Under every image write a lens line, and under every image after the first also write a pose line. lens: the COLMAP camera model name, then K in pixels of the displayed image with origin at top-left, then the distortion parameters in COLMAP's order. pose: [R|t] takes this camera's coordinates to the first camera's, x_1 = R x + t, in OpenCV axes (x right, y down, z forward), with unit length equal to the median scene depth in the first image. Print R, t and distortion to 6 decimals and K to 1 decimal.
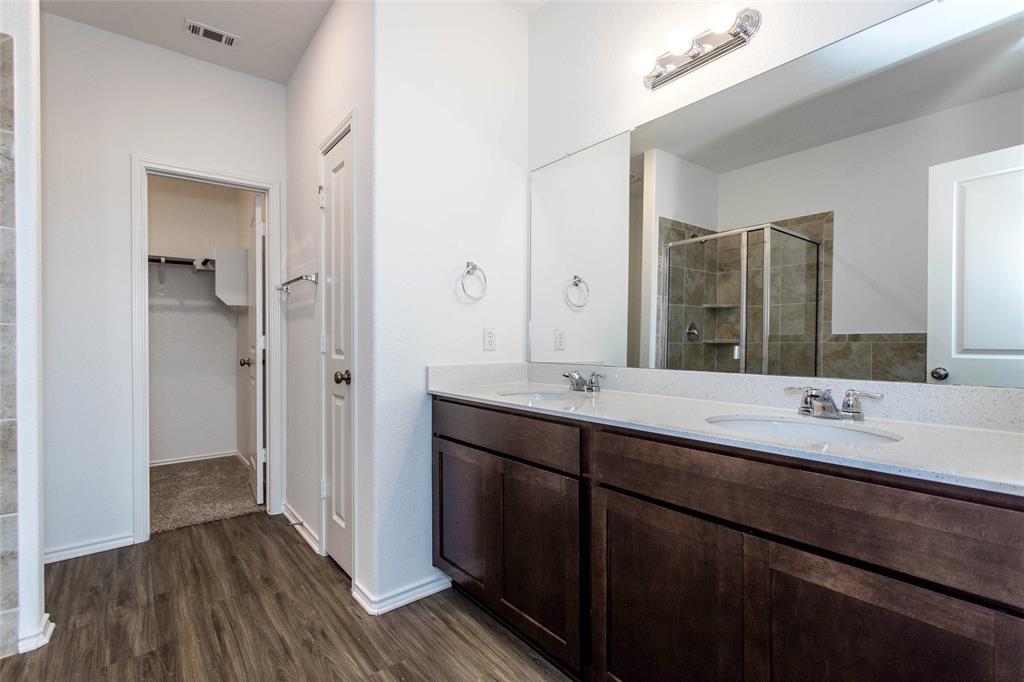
lens RADIAL K [[487.0, 0, 520.0], [0, 487.0, 344.0], [0, 0, 1]] dist [0.000656, 0.000163]
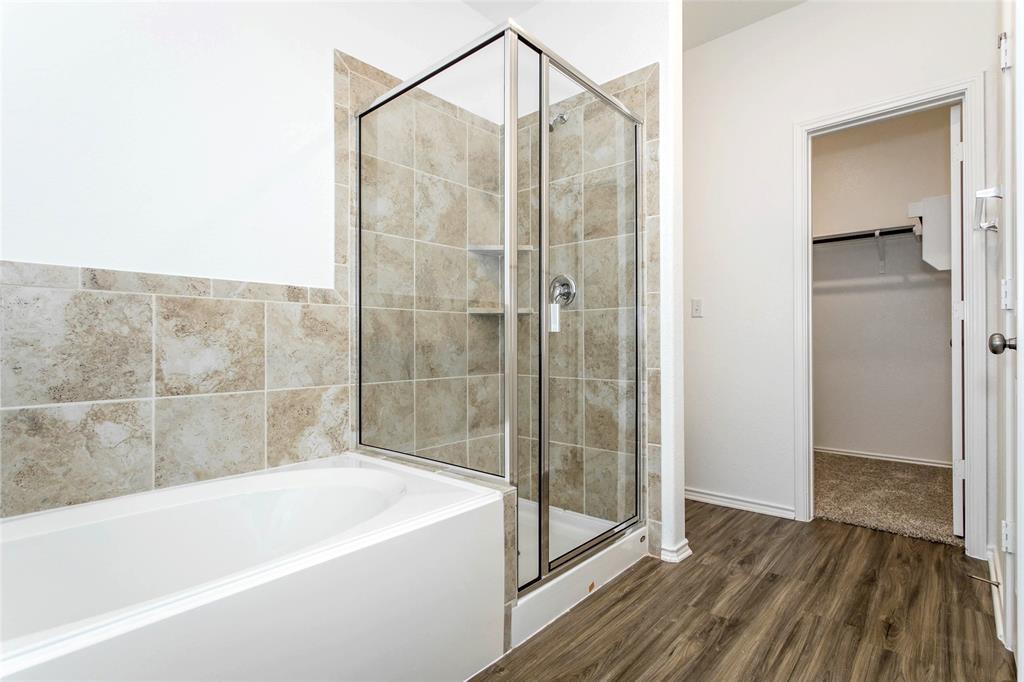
lens RADIAL K [[487.0, 0, 520.0], [0, 487.0, 344.0], [0, 0, 1]] dist [0.000656, 0.000163]
pose [[0.166125, 0.002026, -0.986103, 0.096334], [-0.008709, 0.999962, 0.000587, 0.070656], [0.986066, 0.008490, 0.166136, 0.335426]]
